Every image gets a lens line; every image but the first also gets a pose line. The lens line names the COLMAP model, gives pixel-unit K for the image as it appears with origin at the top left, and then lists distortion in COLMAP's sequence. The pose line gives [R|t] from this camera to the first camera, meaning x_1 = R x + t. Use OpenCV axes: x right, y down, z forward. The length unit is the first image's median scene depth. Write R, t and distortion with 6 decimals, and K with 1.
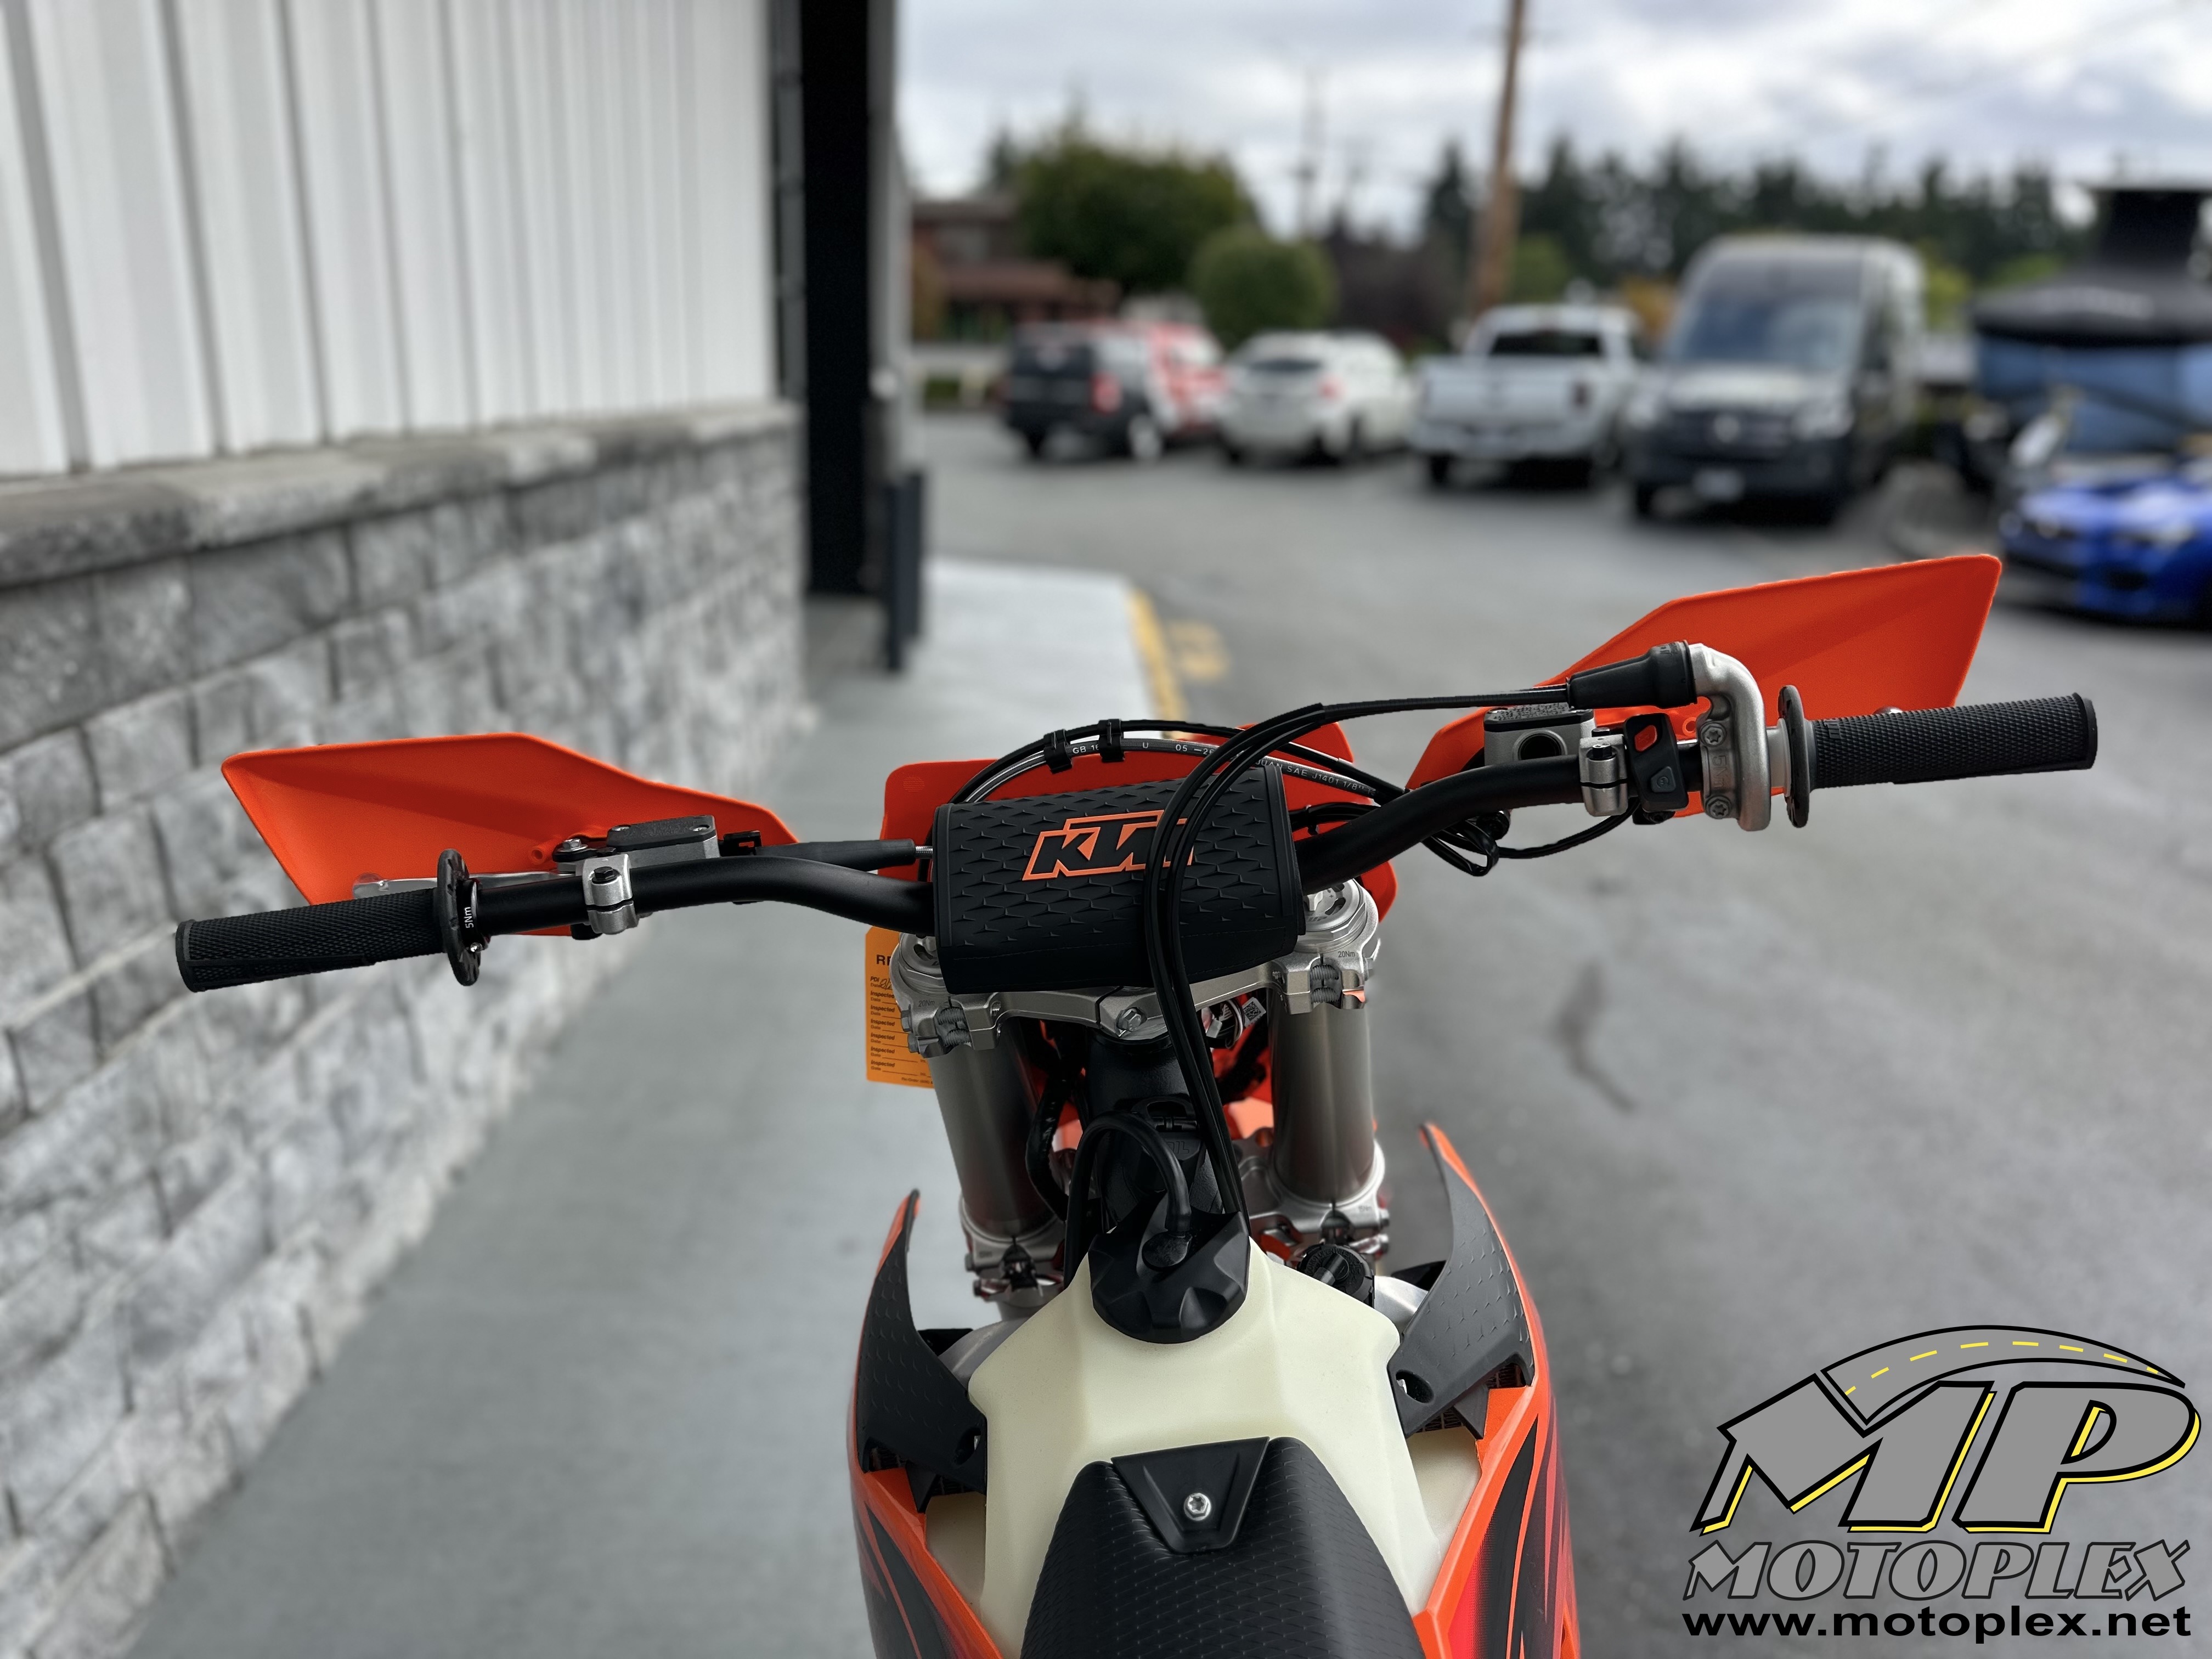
lens RADIAL K [[1547.2, 0, 1118.3], [0, 1547.2, 825.5], [0, 0, 1]] dist [0.075802, -0.103120]
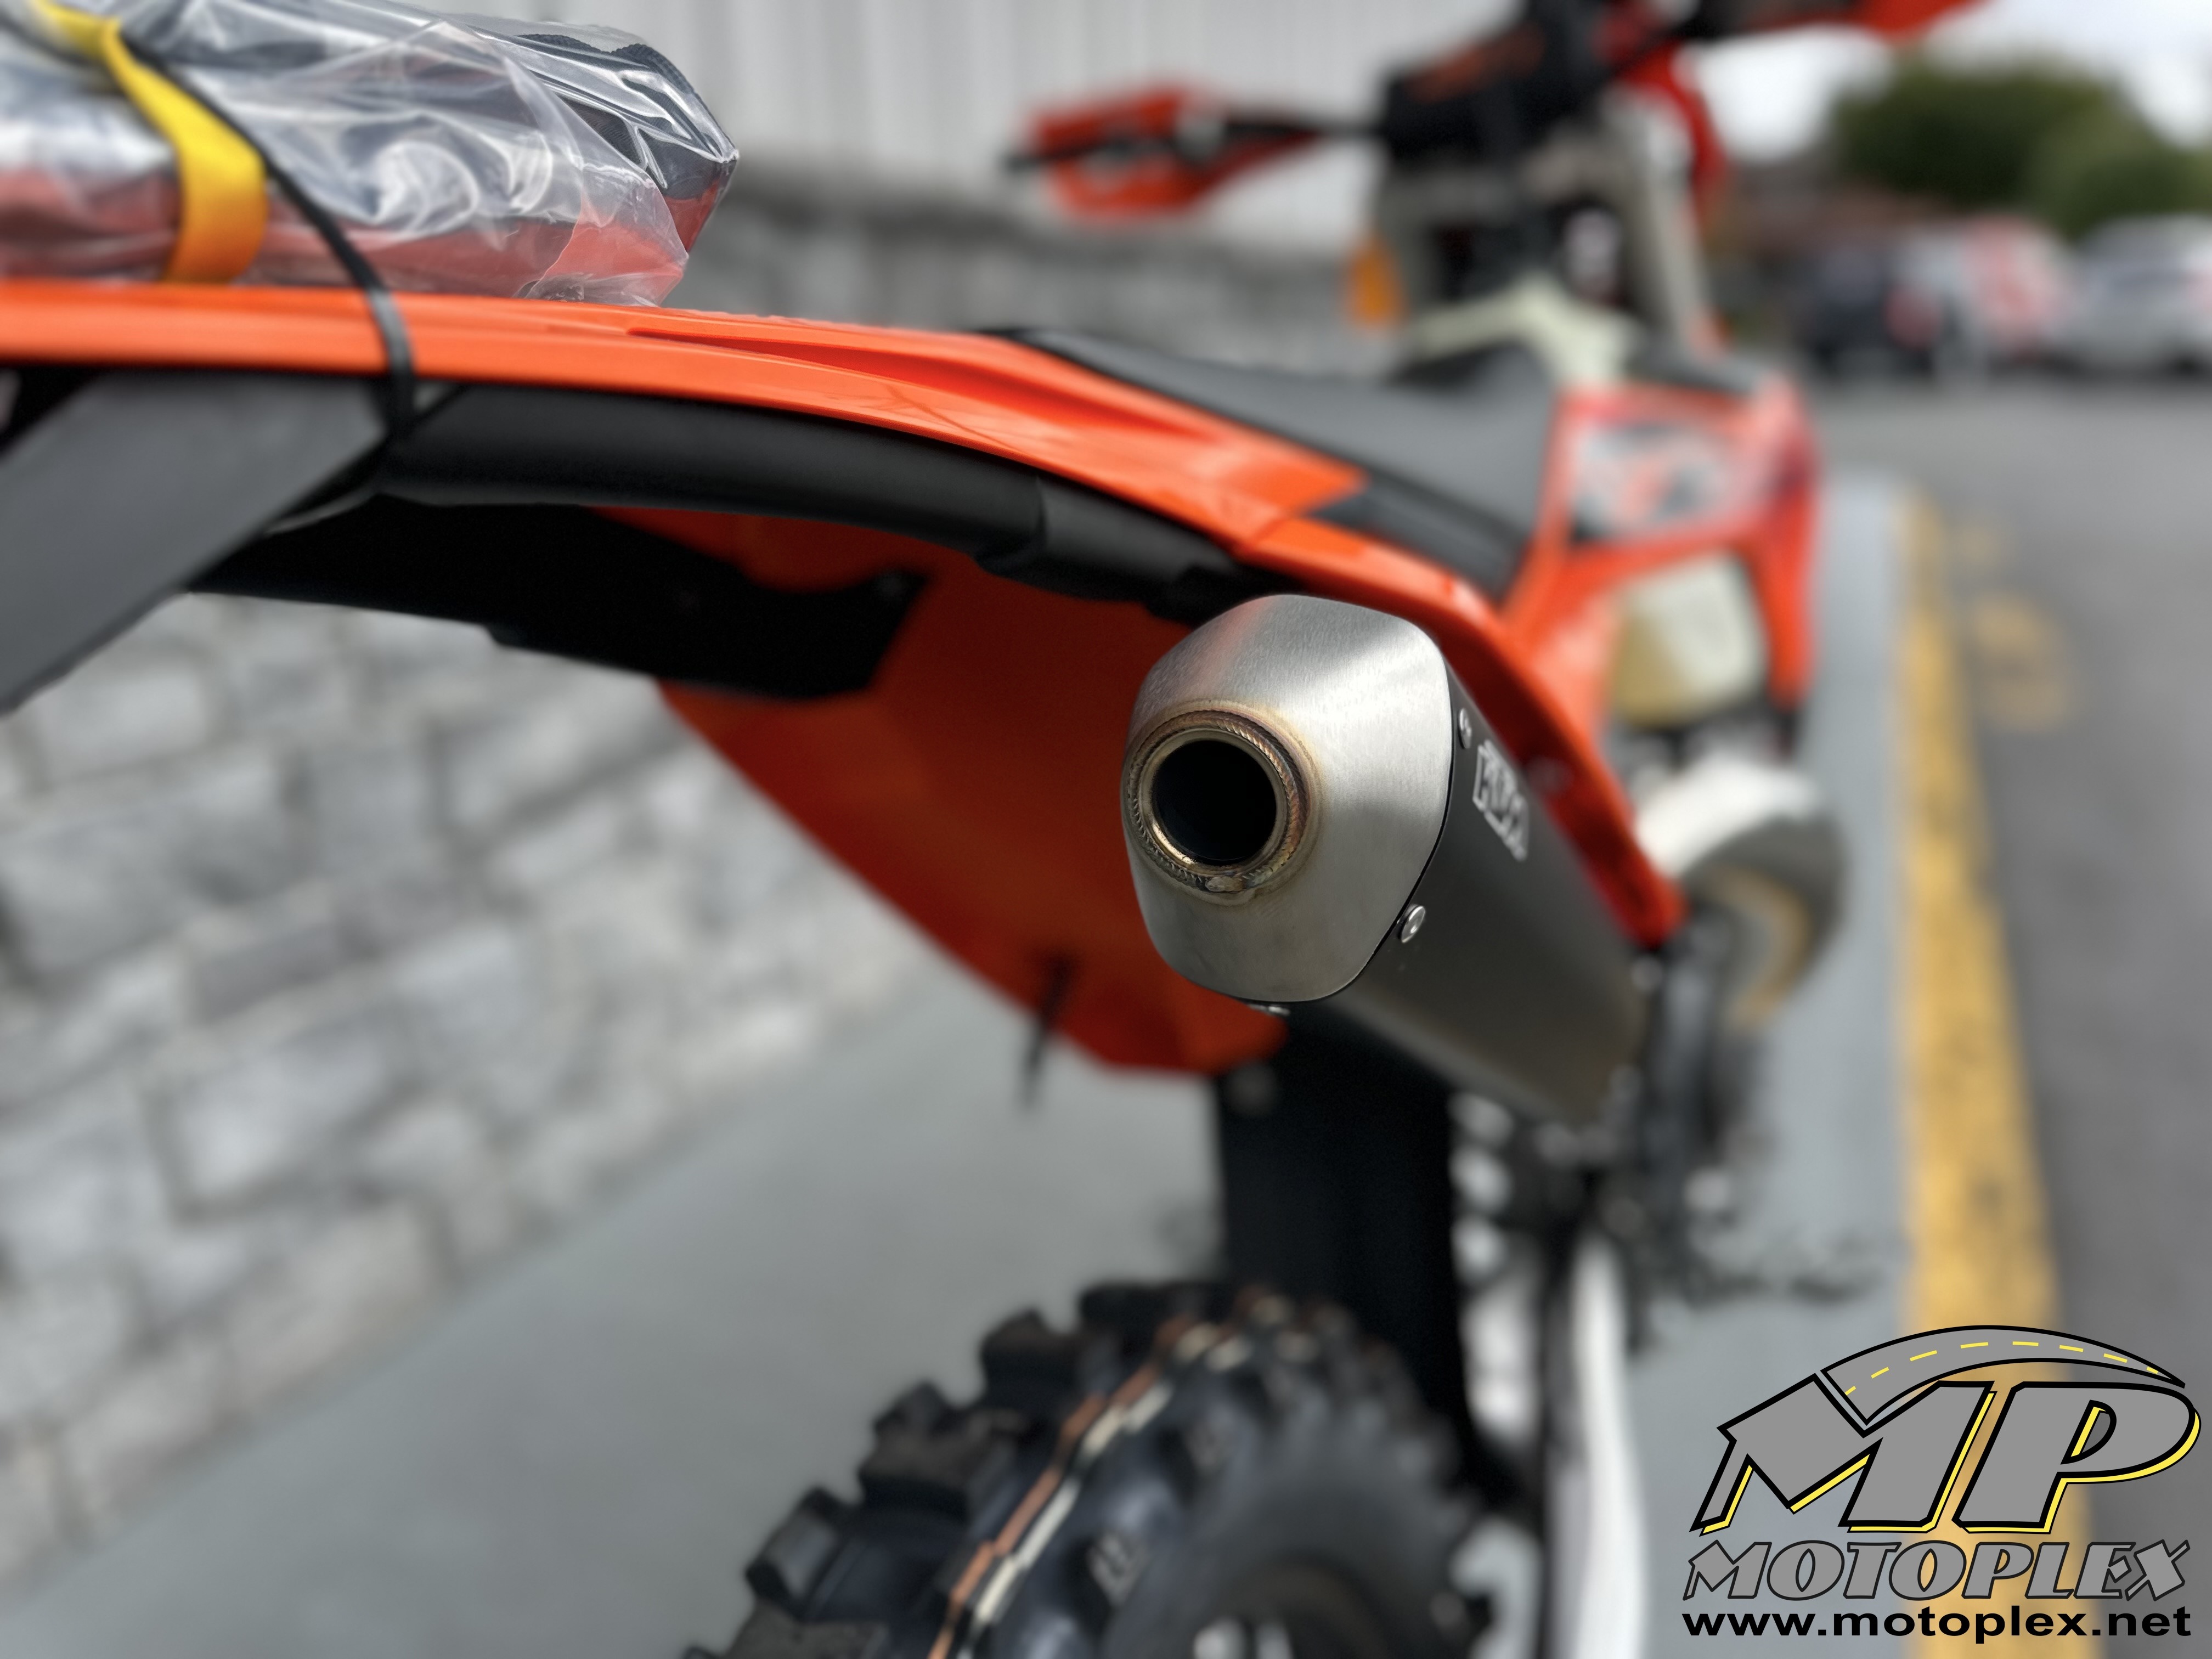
lens RADIAL K [[1556.1, 0, 1100.5], [0, 1556.1, 839.3], [0, 0, 1]] dist [0.077019, -0.145036]
pose [[0.883187, 0.068258, -0.464028, 0.118796], [-0.062262, 0.997660, 0.028250, 0.210728], [0.464871, 0.003942, 0.885370, -0.159875]]
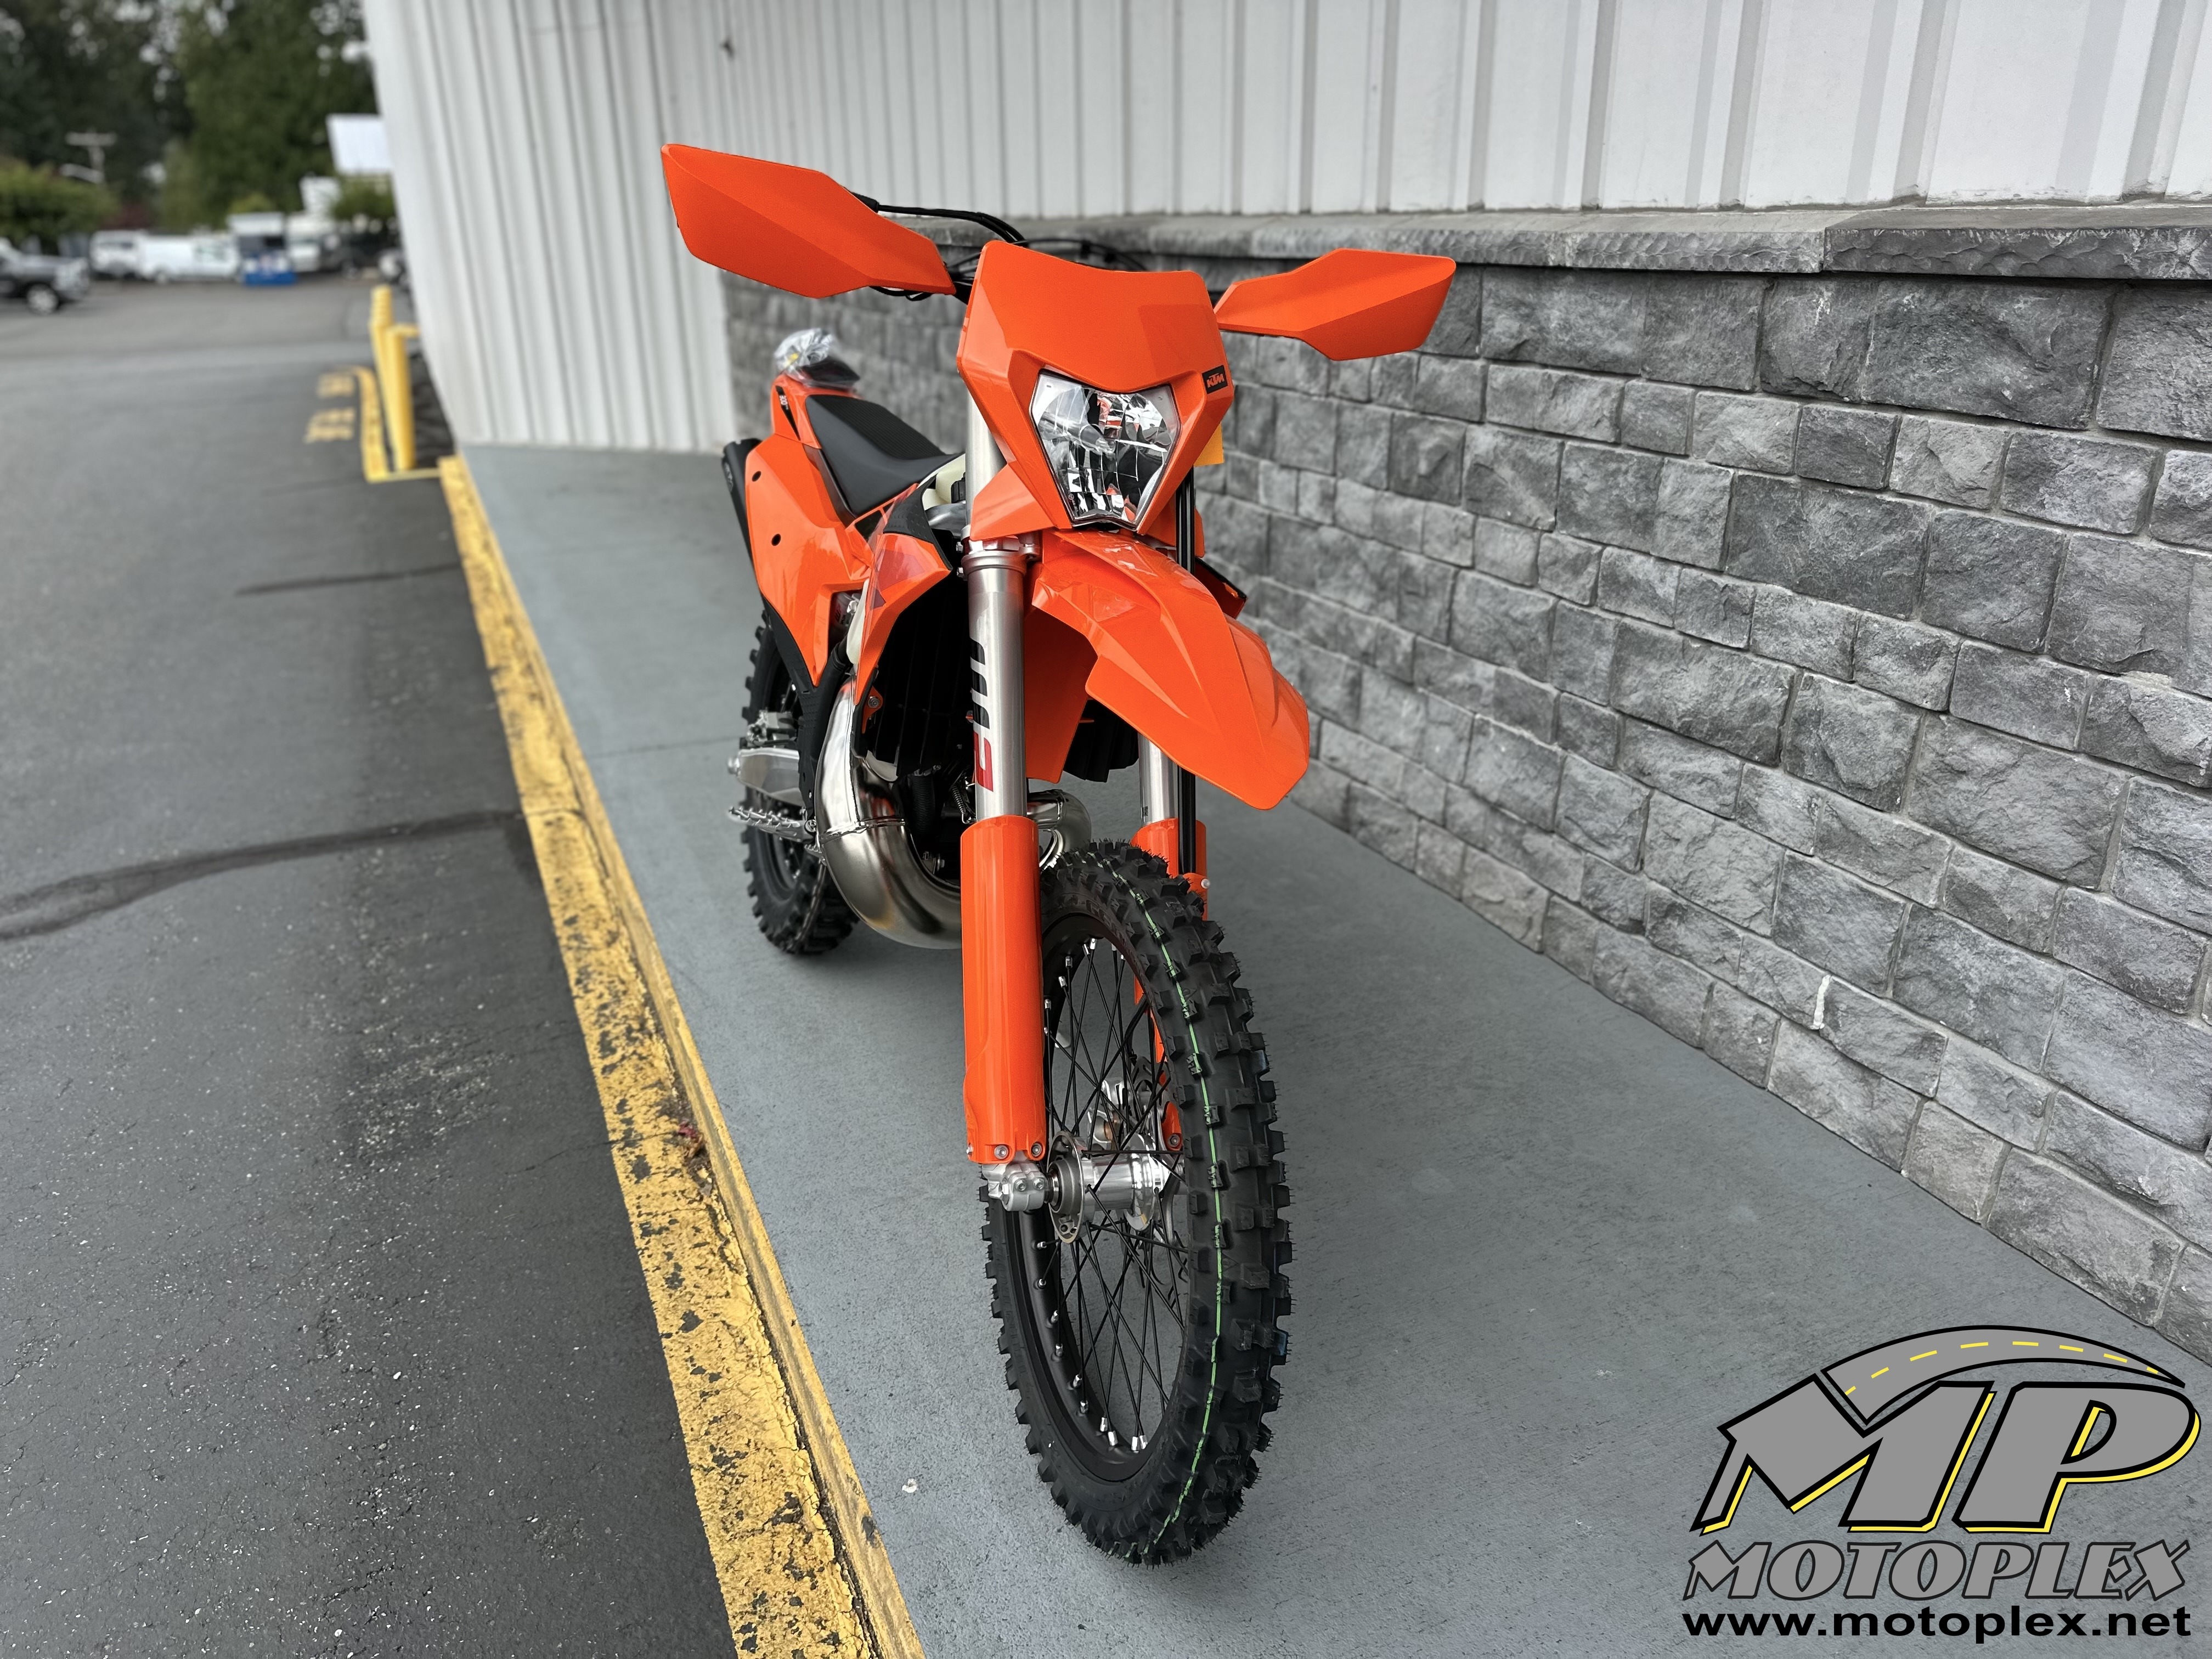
lens RADIAL K [[1556.1, 0, 1100.5], [0, 1556.1, 839.3], [0, 0, 1]] dist [0.077019, -0.145036]
pose [[-0.931642, 0.106065, -0.347552, 0.226918], [-0.124753, 0.804959, 0.580067, -0.168954], [0.341290, 0.583773, -0.736702, 0.814711]]
